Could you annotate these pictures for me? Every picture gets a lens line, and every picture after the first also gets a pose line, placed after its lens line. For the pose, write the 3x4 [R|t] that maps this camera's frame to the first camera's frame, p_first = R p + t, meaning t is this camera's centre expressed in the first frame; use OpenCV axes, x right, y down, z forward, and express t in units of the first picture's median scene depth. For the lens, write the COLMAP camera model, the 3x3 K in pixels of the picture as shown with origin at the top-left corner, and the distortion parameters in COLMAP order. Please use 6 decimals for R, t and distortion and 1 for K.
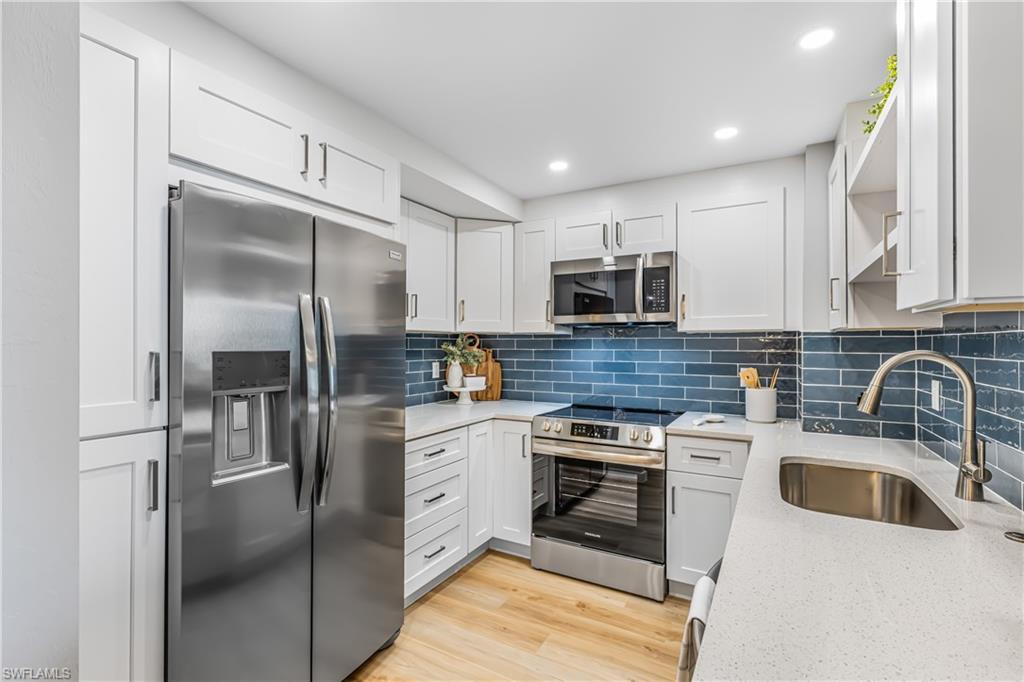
lens RADIAL K [[464.1, 0, 512.0], [0, 464.1, 341.0], [0, 0, 1]] dist [-0.000904, -0.000178]
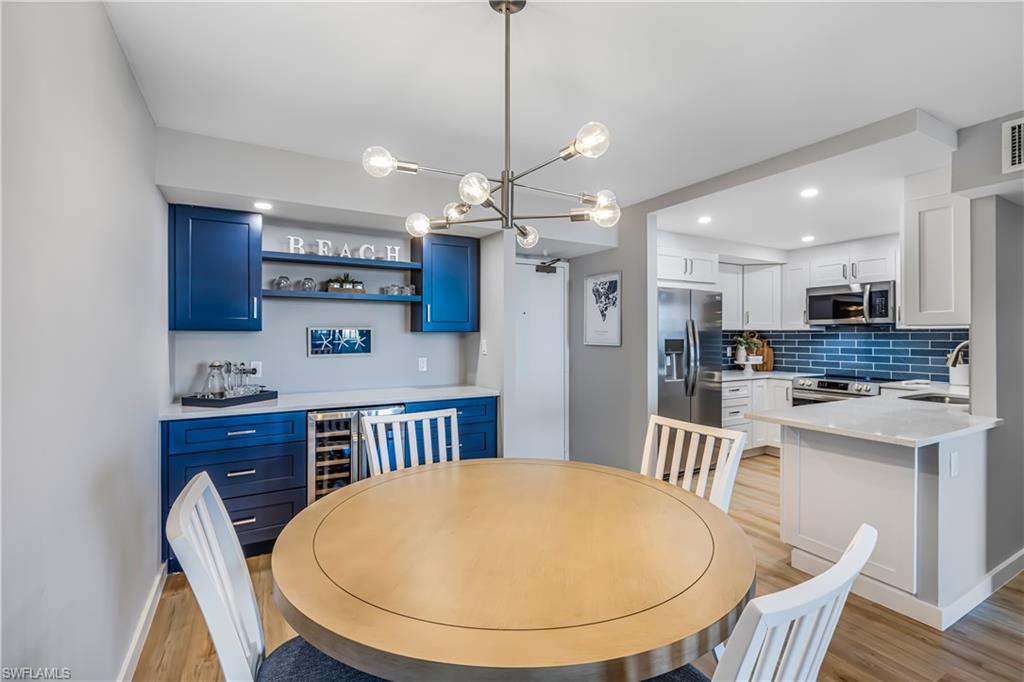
lens RADIAL K [[471.5, 0, 513.6], [0, 471.5, 335.5], [0, 0, 1]] dist [0.032101, -0.000153]
pose [[0.860331, -0.002061, -0.509732, 0.048493], [0.003761, 0.999990, 0.002305, -0.004938], [0.509722, -0.003900, 0.860330, -0.978865]]
